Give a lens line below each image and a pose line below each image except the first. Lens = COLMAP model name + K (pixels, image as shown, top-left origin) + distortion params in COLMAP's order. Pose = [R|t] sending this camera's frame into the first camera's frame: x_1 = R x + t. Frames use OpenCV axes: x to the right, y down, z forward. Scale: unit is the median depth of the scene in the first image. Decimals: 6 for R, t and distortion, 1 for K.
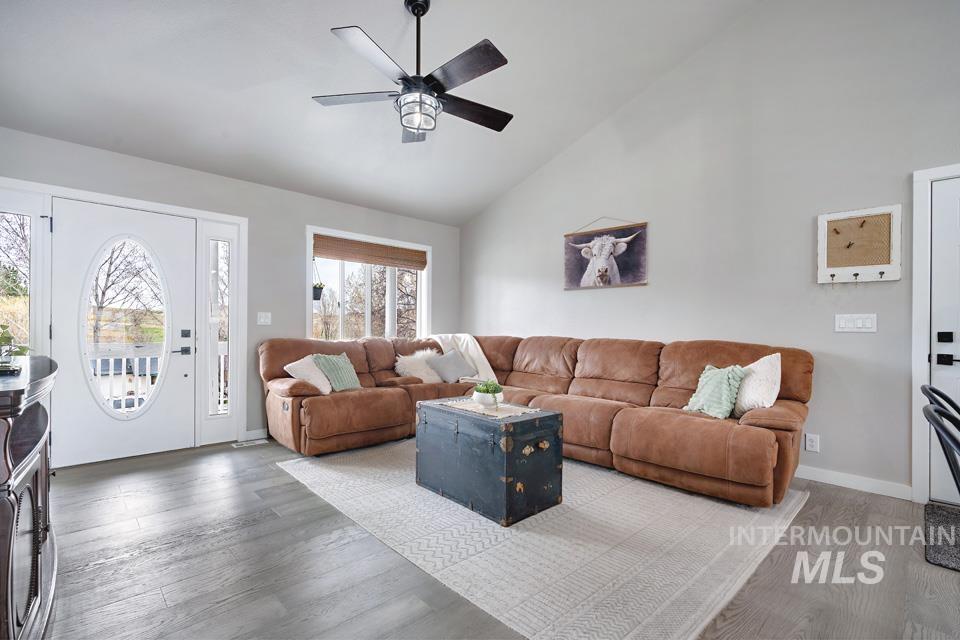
lens RADIAL K [[436.1, 0, 484.1], [0, 436.1, 327.8], [0, 0, 1]] dist [-0.007259, -0.000167]
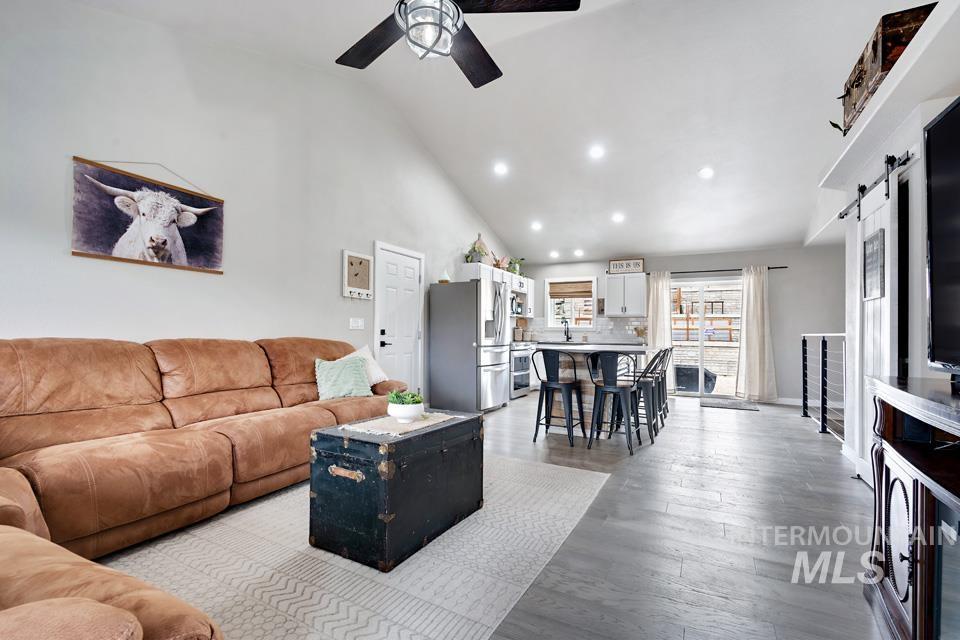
lens RADIAL K [[437.1, 0, 476.1], [0, 437.1, 324.0], [0, 0, 1]] dist [-0.001621, -0.000223]
pose [[-0.305958, 0.004909, 0.952032, -0.587101], [-0.017944, 0.999779, -0.010922, -0.000624], [-0.951876, -0.020425, -0.305803, 0.785187]]
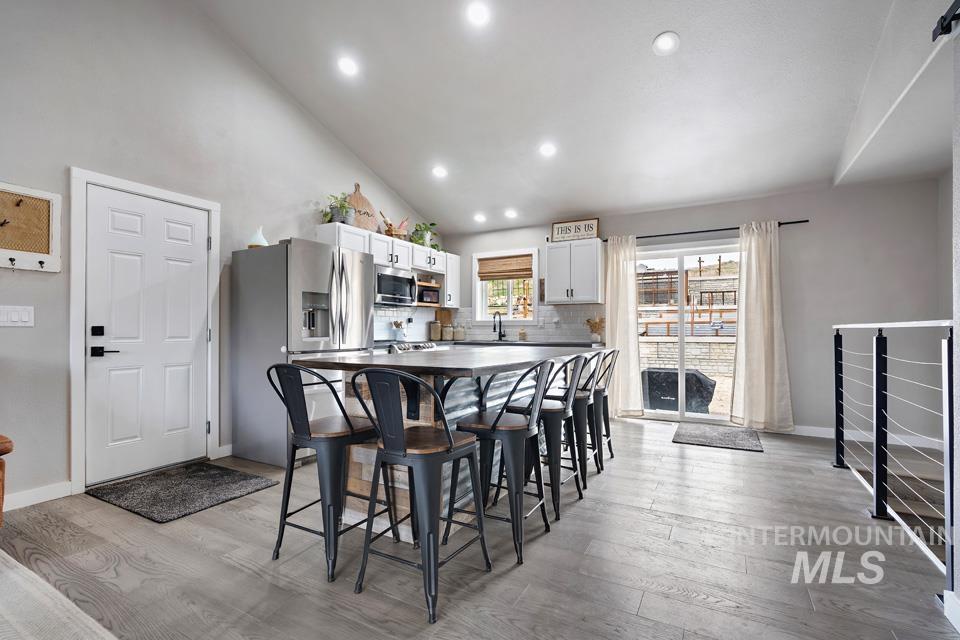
lens RADIAL K [[461.7, 0, 482.3], [0, 461.7, 326.2], [0, 0, 1]] dist [0.003706, 0.000636]
pose [[-0.307139, -0.003142, 0.951660, -0.218706], [-0.005696, 0.999983, 0.001463, 0.001724], [-0.951648, -0.004972, -0.307151, 0.287607]]
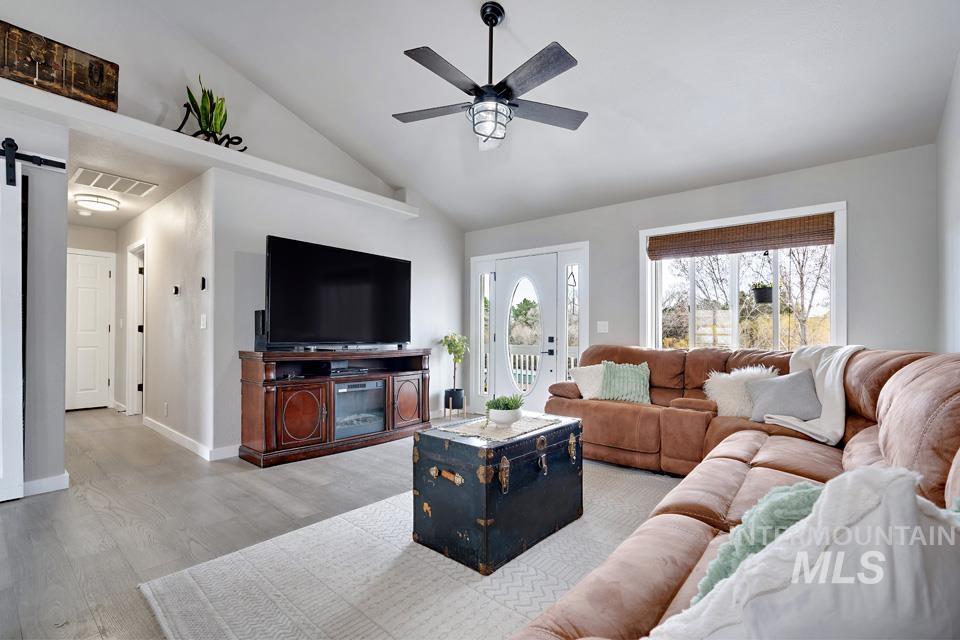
lens RADIAL K [[435.8, 0, 481.5], [0, 435.8, 333.2], [0, 0, 1]] dist [-0.001607, -0.000208]
pose [[0.100535, -0.010209, -0.994881, 0.593570], [-0.005974, 0.999923, -0.010864, 0.008920], [0.994916, 0.007036, 0.100467, 0.613252]]
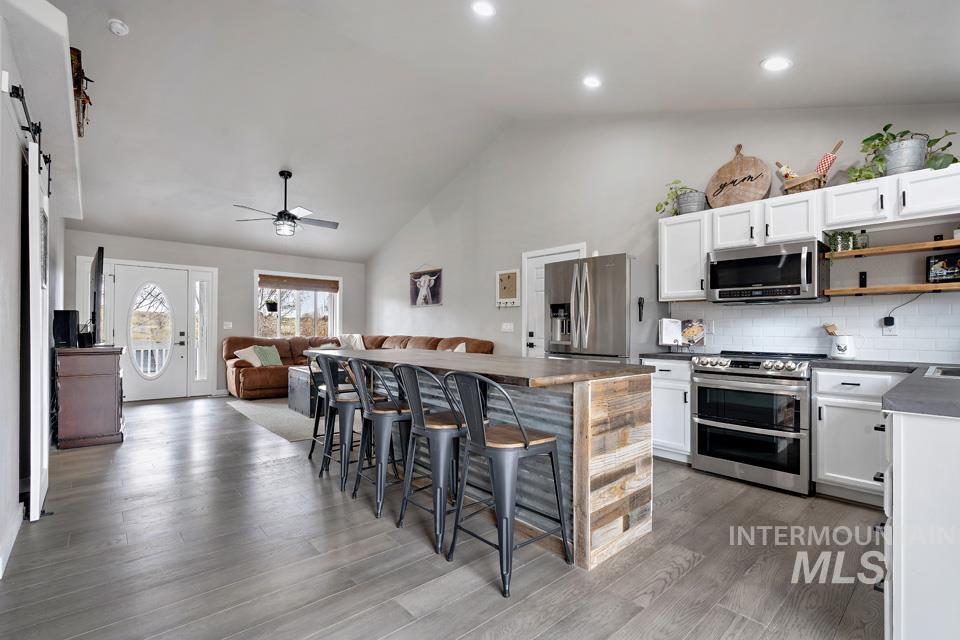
lens RADIAL K [[437.1, 0, 476.1], [0, 437.1, 324.0], [0, 0, 1]] dist [-0.001621, -0.000223]
pose [[0.998674, -0.004291, -0.051302, 0.596900], [0.003706, 0.999927, -0.011487, -0.002921], [0.051347, 0.011282, 0.998617, -0.715808]]
